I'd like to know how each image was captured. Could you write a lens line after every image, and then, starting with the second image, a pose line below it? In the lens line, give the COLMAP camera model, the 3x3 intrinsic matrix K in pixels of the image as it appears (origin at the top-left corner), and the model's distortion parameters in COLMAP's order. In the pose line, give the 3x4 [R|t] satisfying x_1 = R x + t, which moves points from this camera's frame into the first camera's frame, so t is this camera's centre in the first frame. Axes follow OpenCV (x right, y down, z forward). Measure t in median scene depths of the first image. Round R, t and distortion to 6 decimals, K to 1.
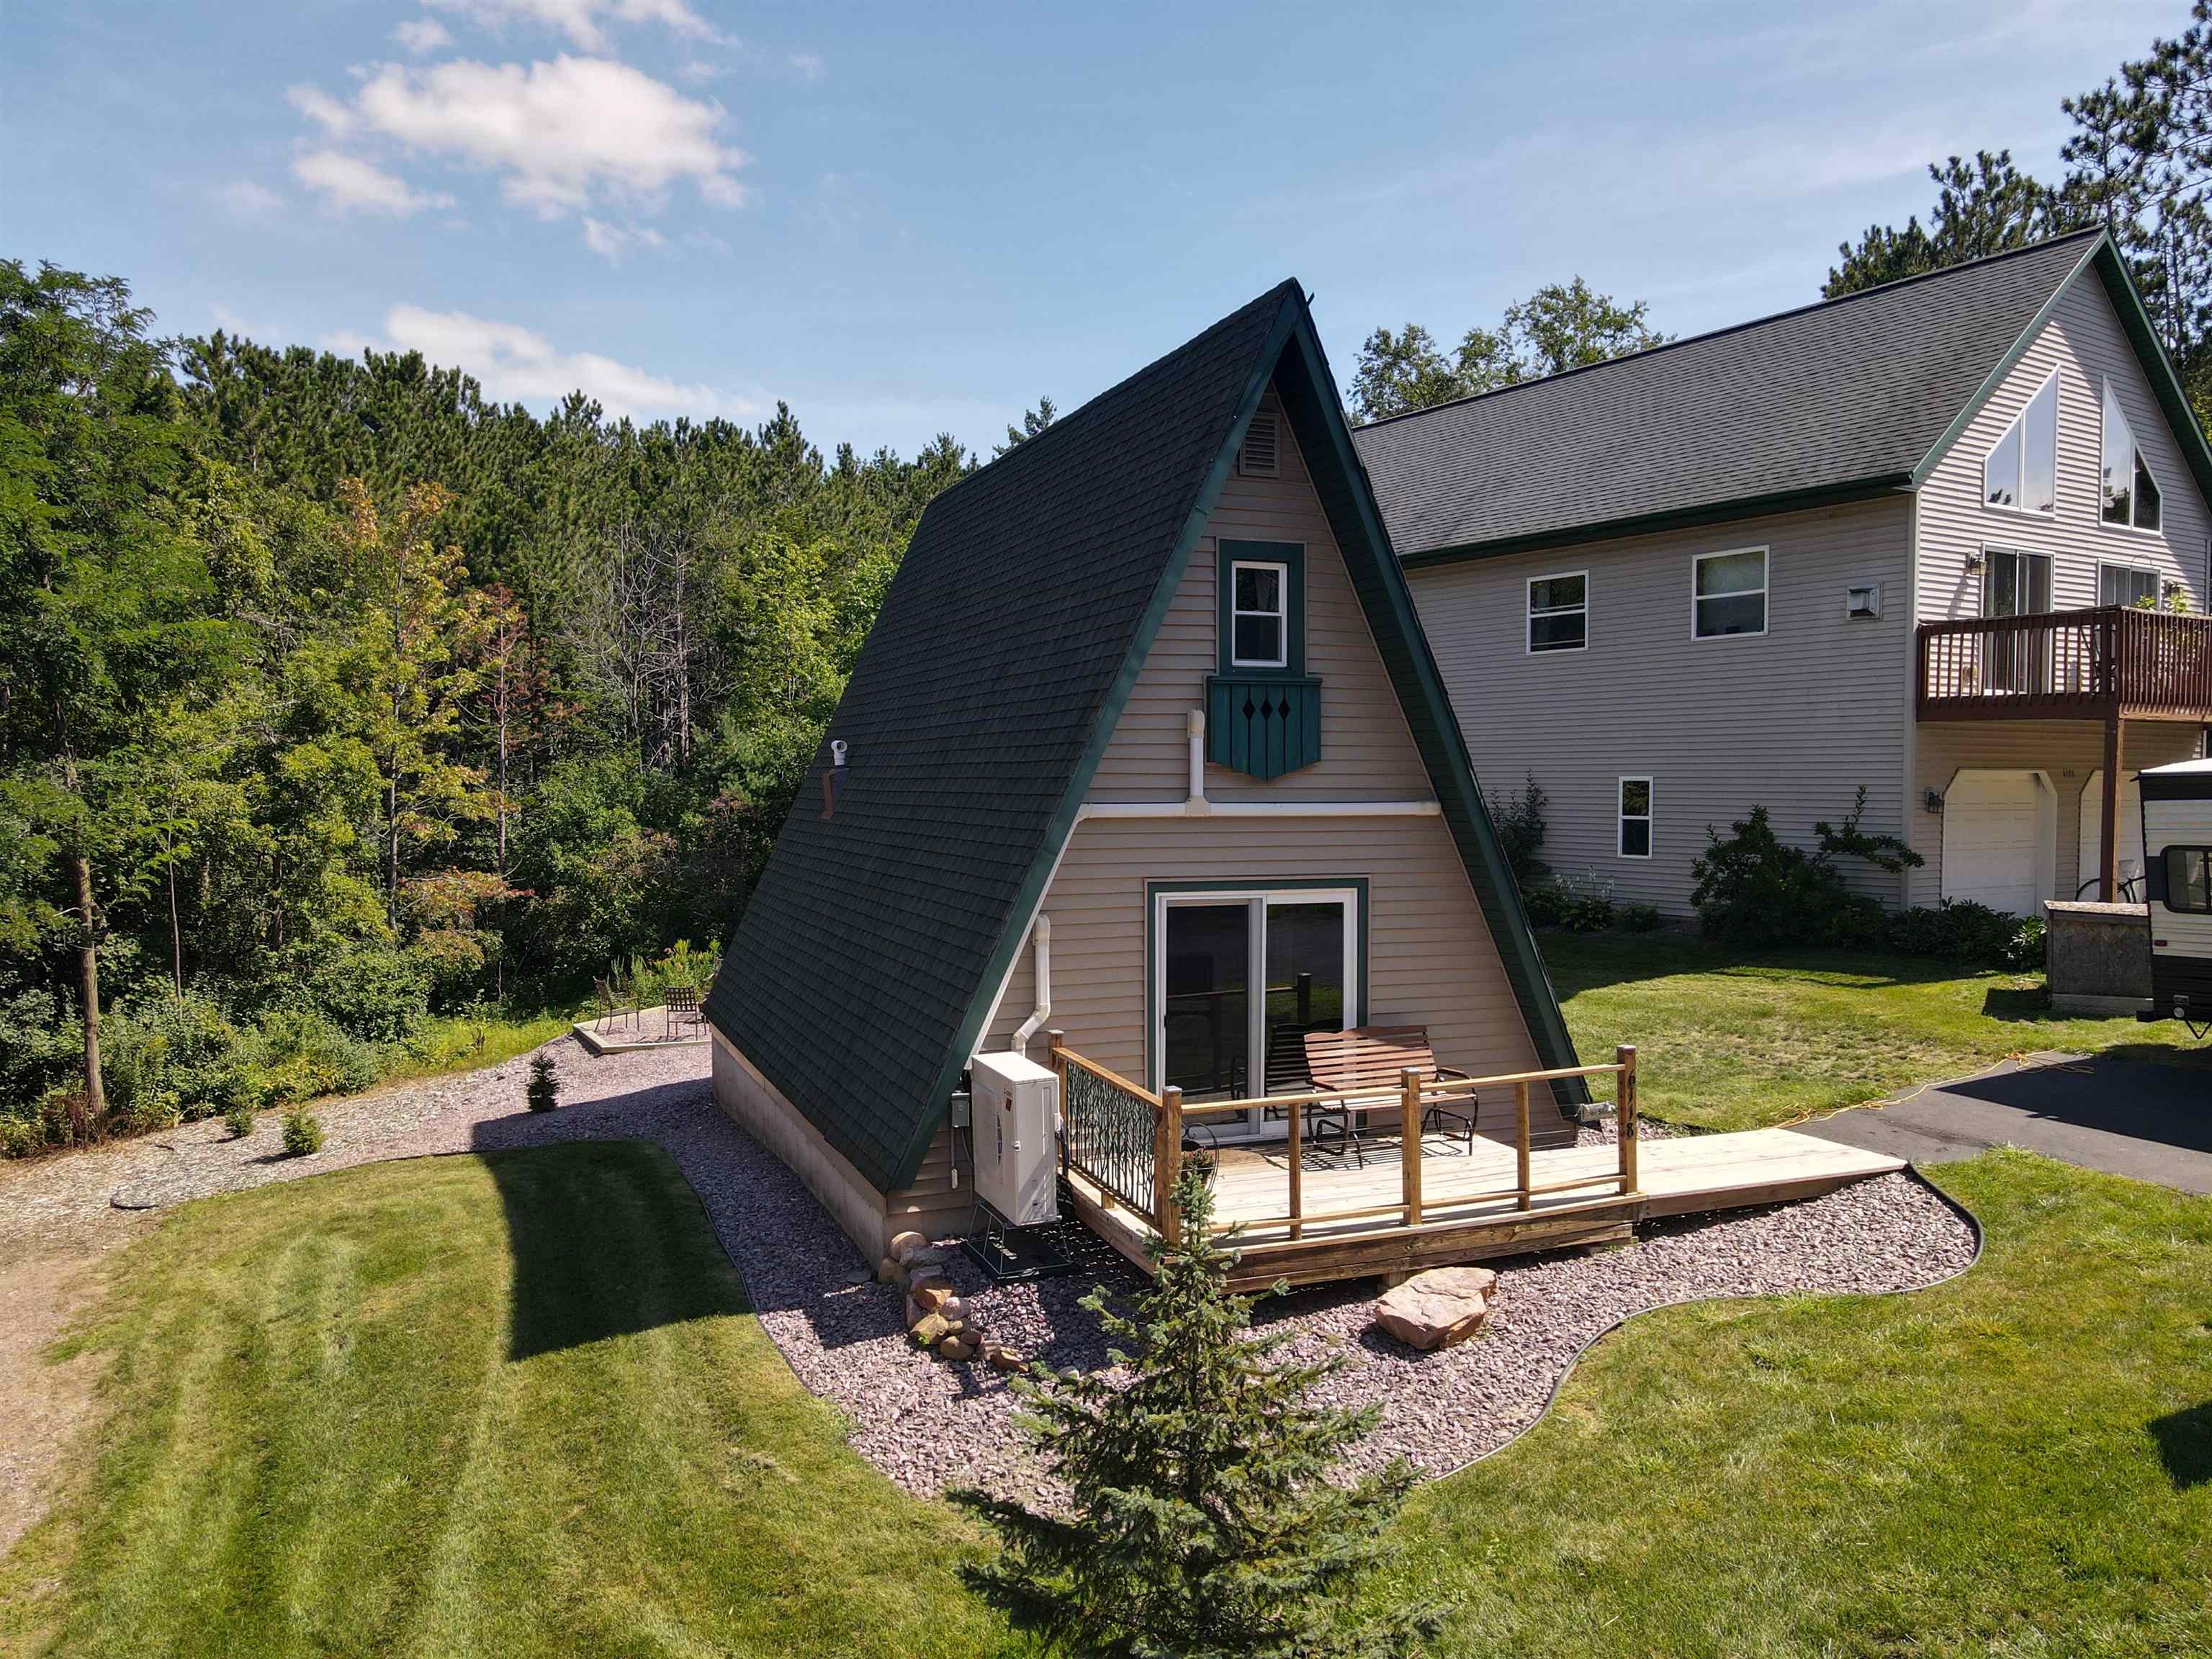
lens RADIAL K [[1597.8, 0, 1102.5], [0, 1597.8, 837.7], [0, 0, 1]] dist [0.010436, 0.010277]
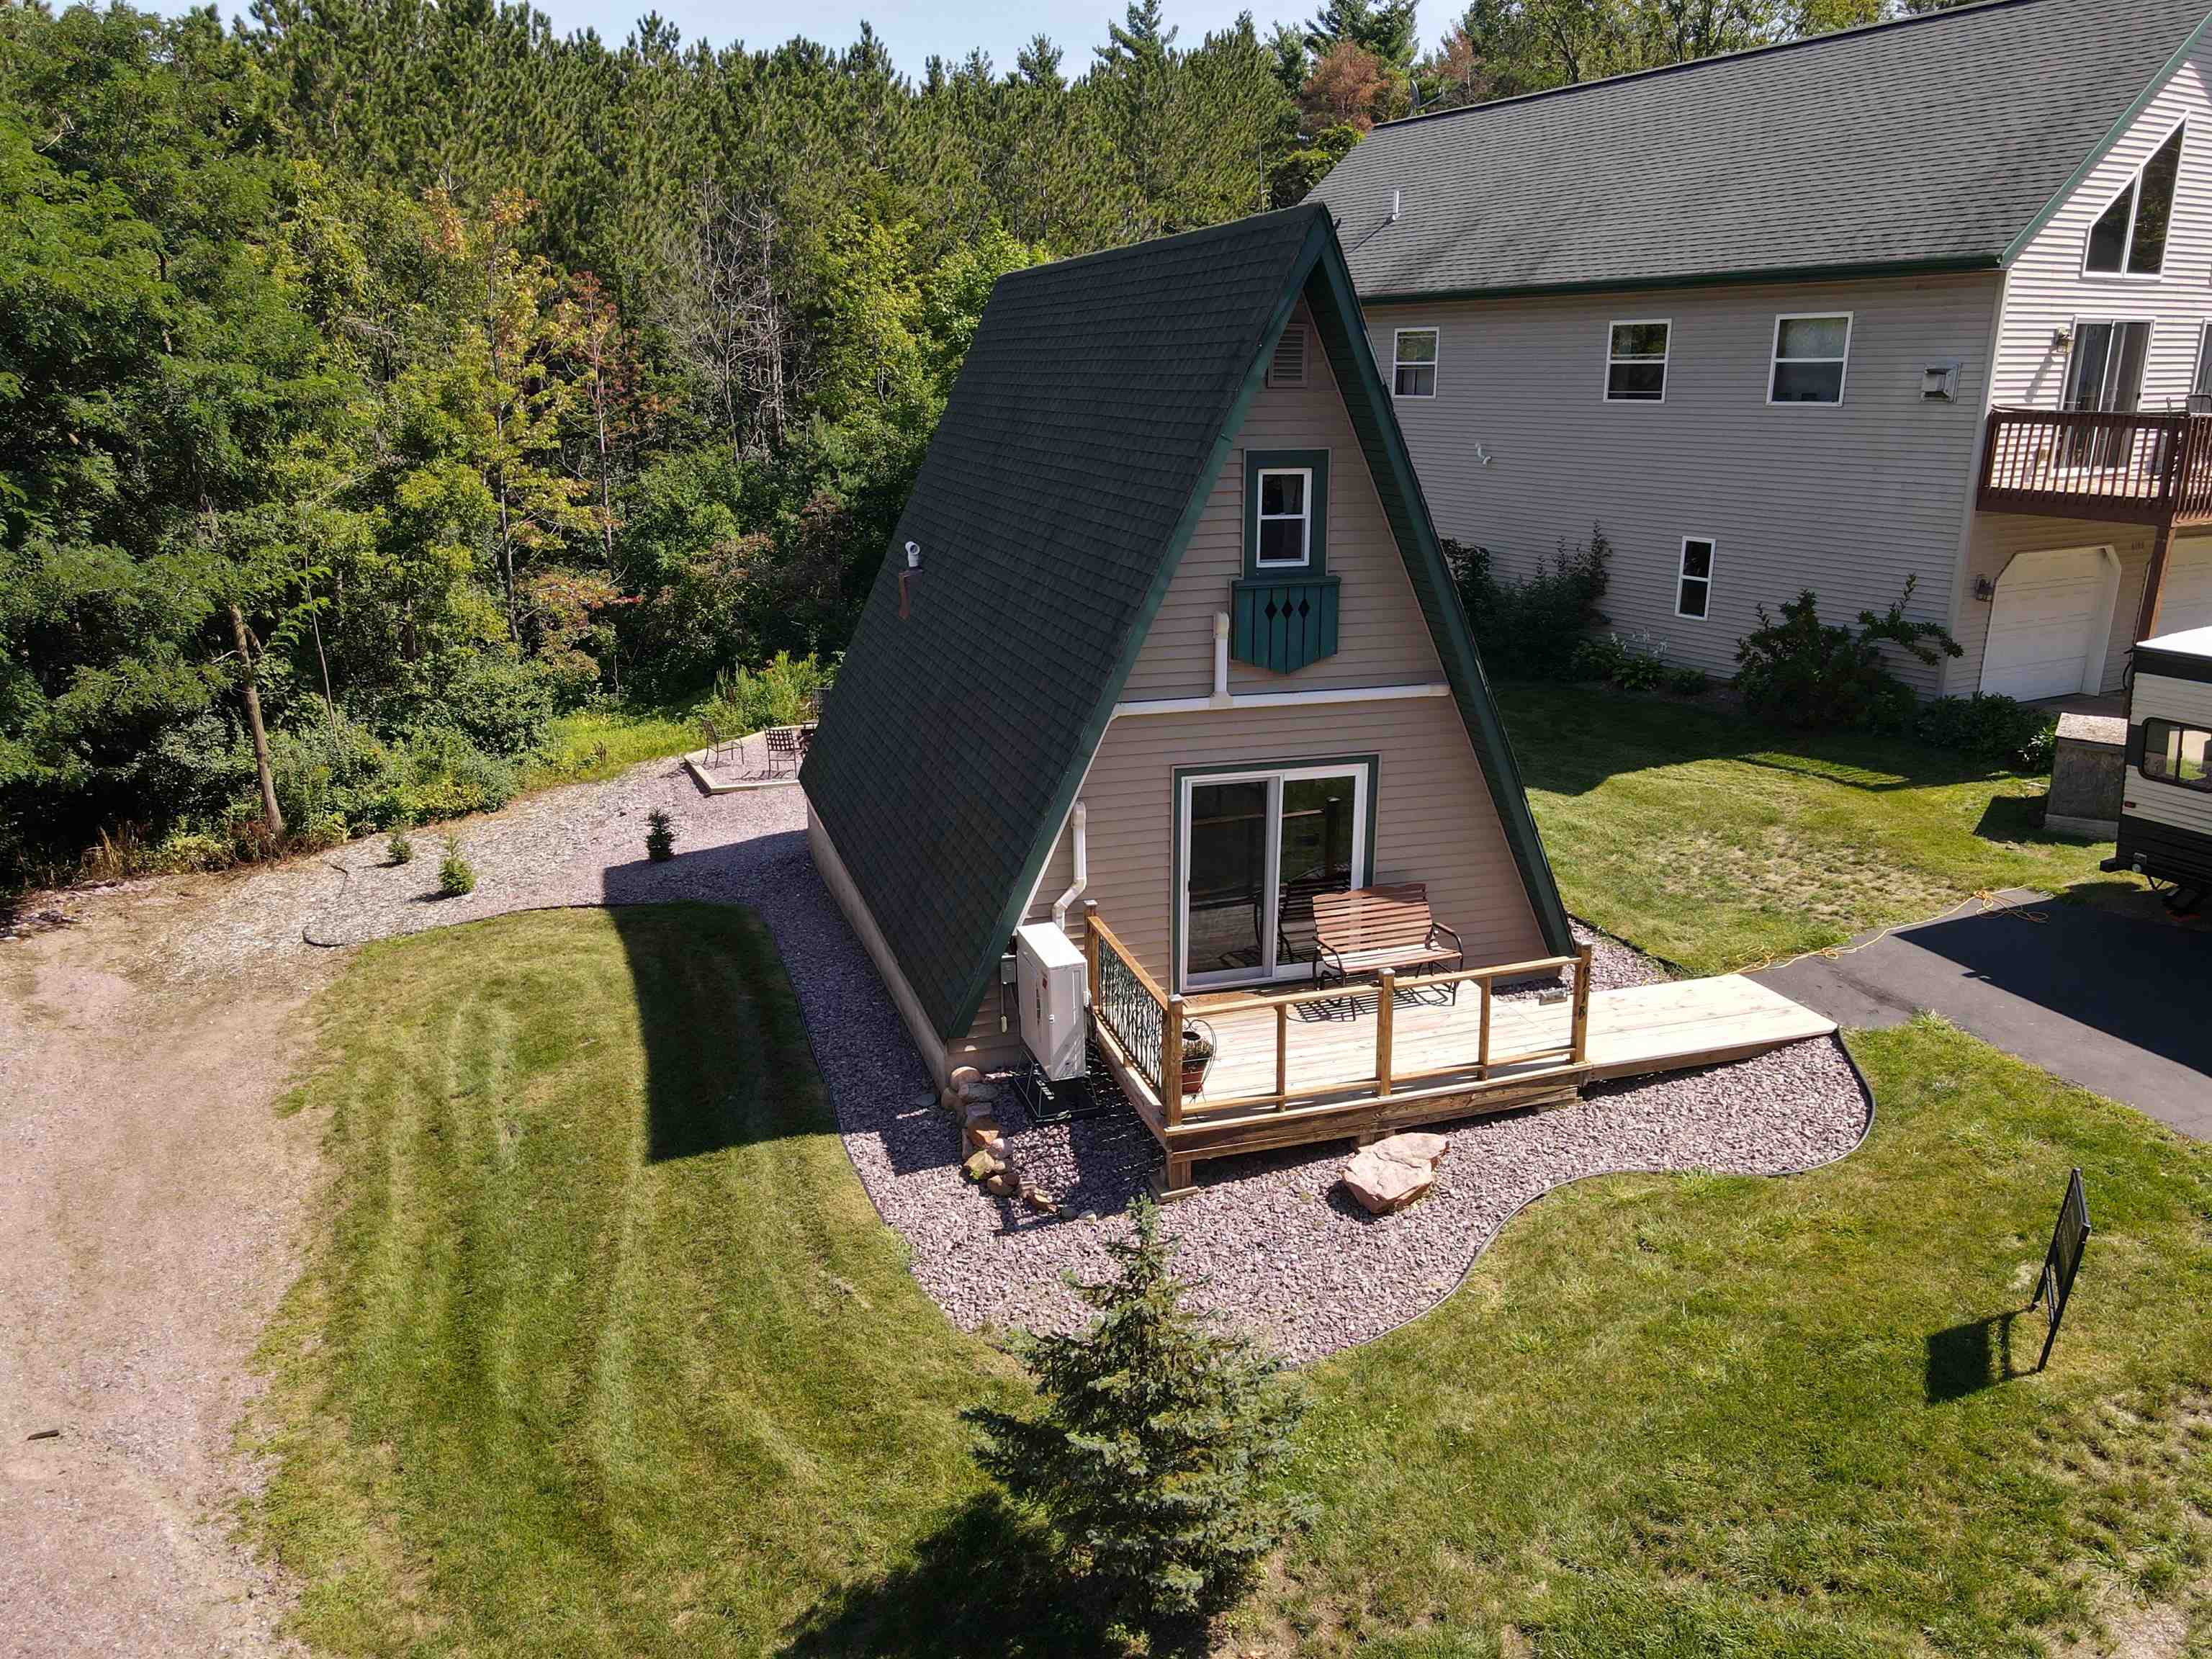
lens RADIAL K [[1602.0, 0, 1106.0], [0, 1602.0, 829.5], [0, 0, 1]] dist [-0.002571, 0.032252]
pose [[0.997794, 0.017704, -0.063982, 0.050886], [-0.001761, 0.970507, 0.241068, -0.193593], [0.066362, -0.240423, 0.968397, -0.096089]]
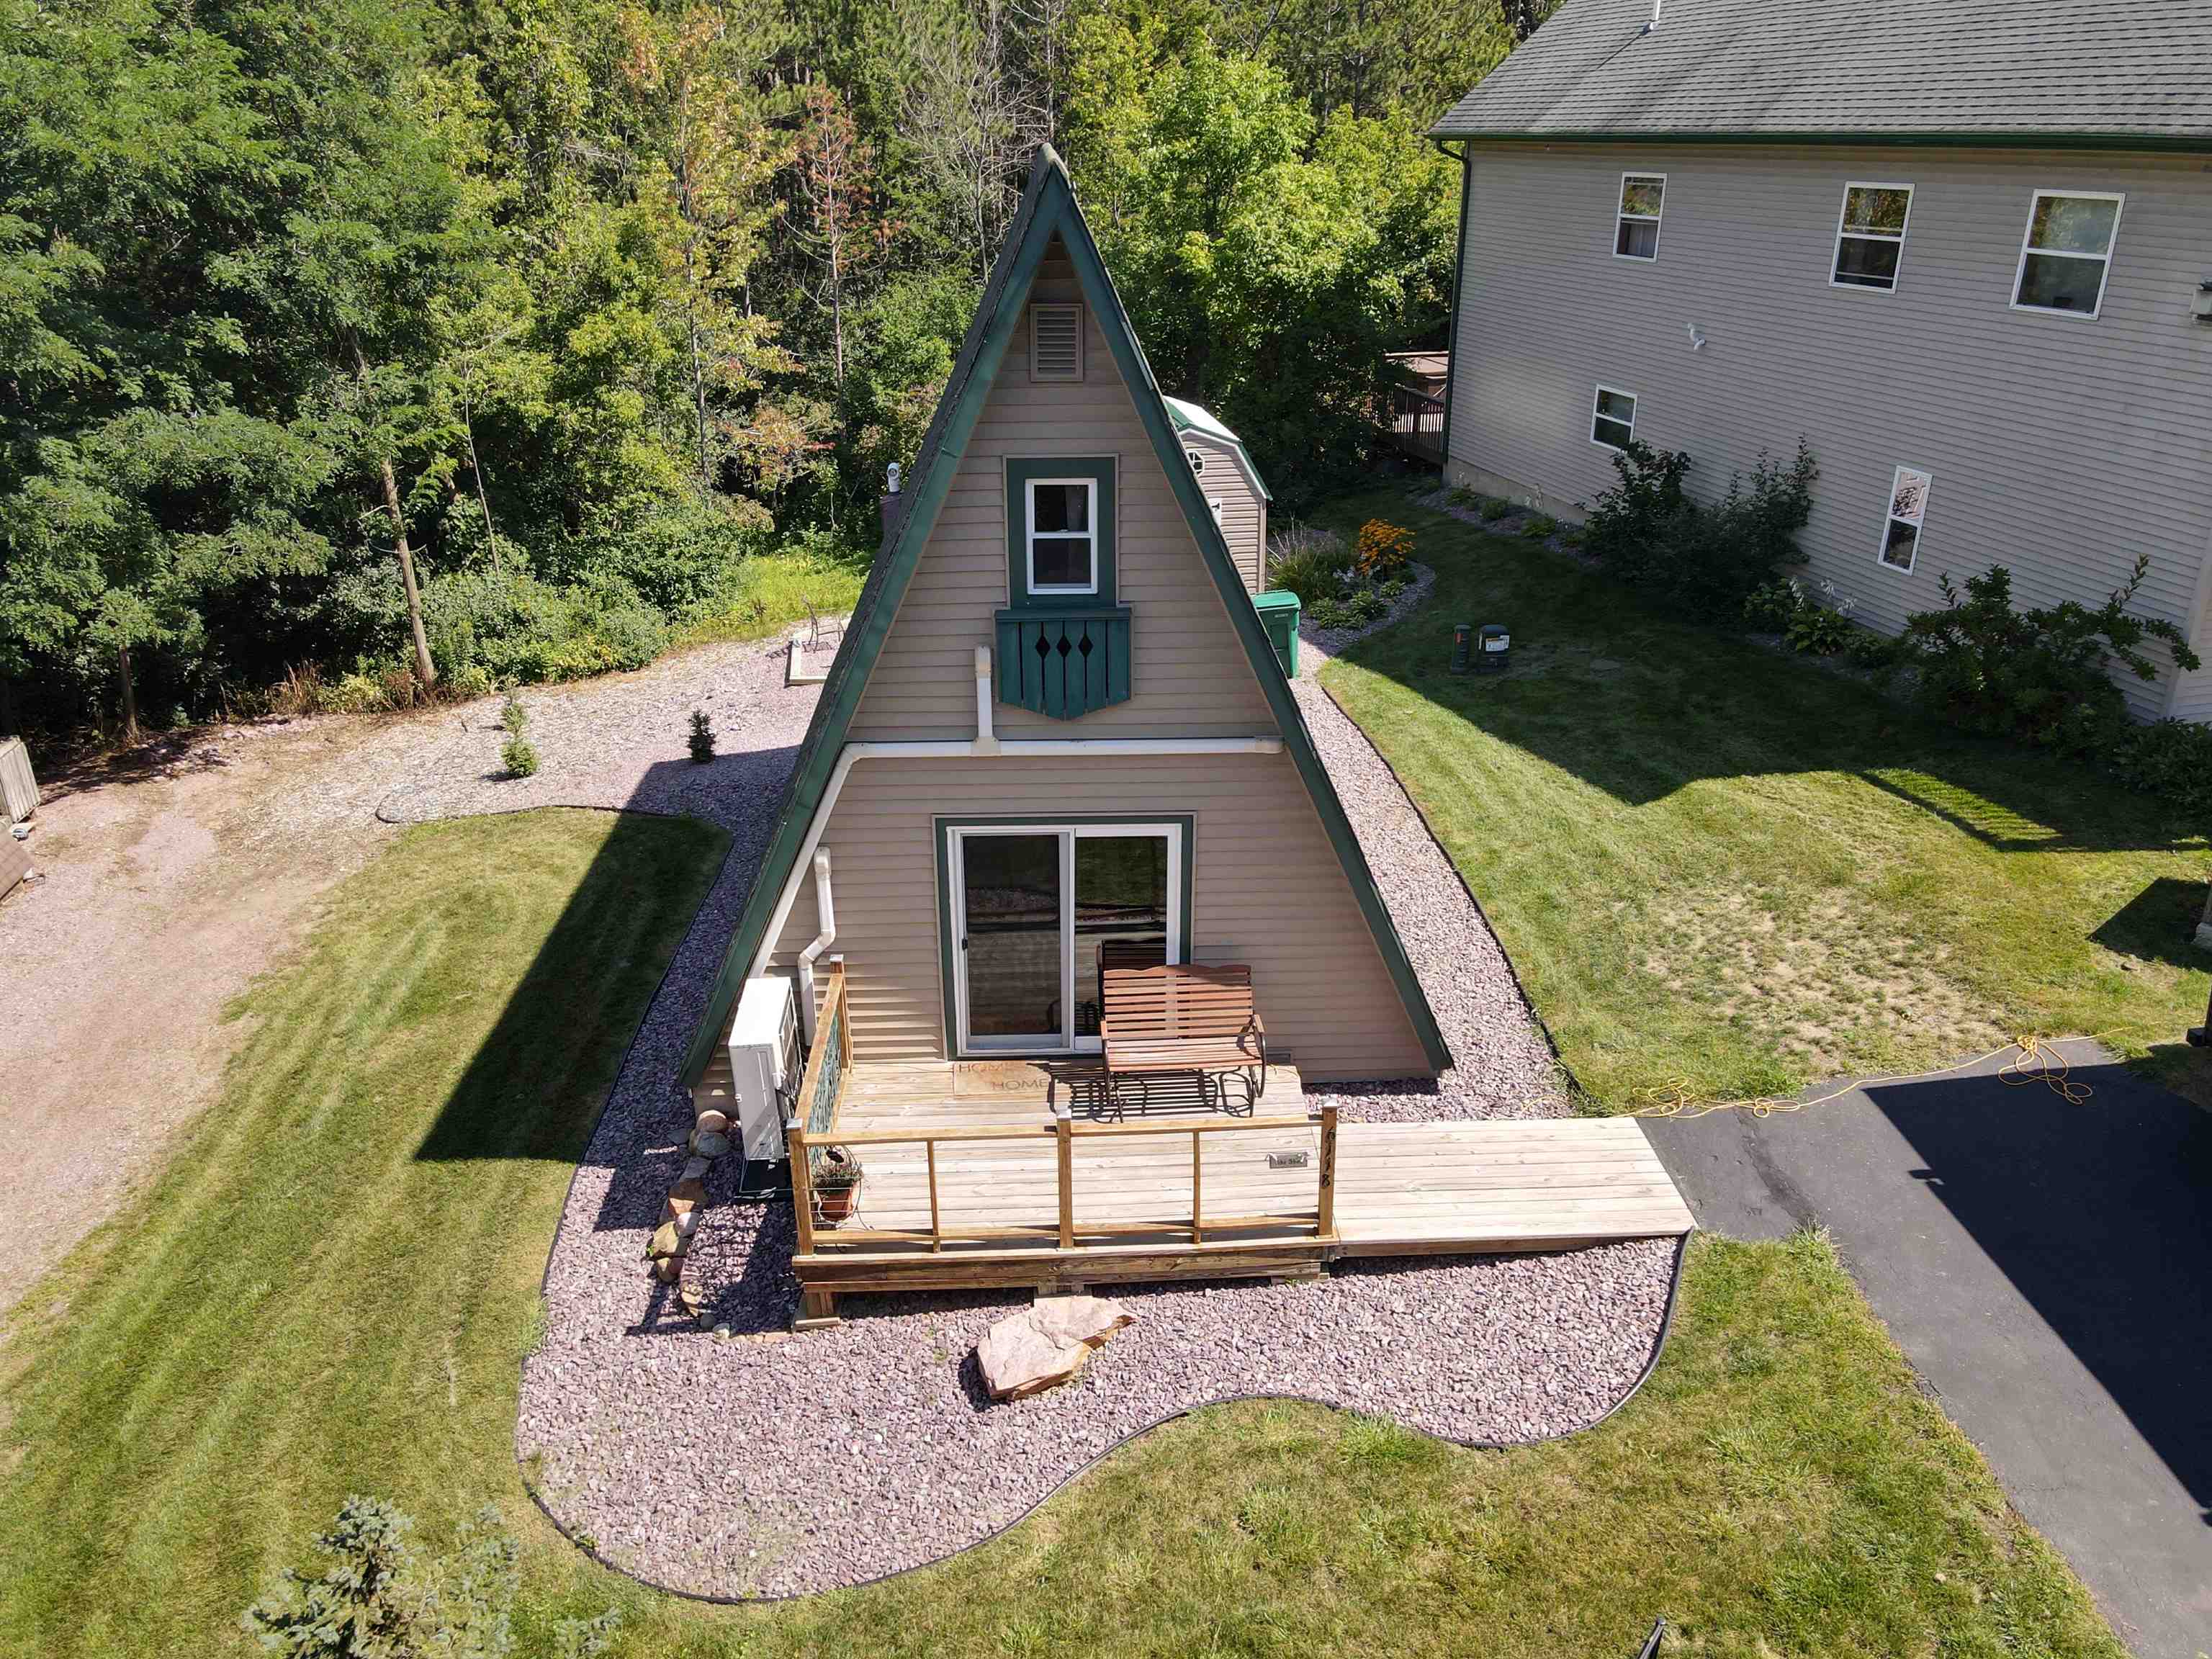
lens RADIAL K [[1604.0, 0, 1115.0], [0, 1604.0, 831.5], [0, 0, 1]] dist [0.005460, 0.005041]
pose [[0.946055, 0.127248, -0.297972, 0.407108], [-0.007940, 0.928481, 0.371295, -0.315162], [0.323908, -0.348900, 0.879405, 0.167481]]
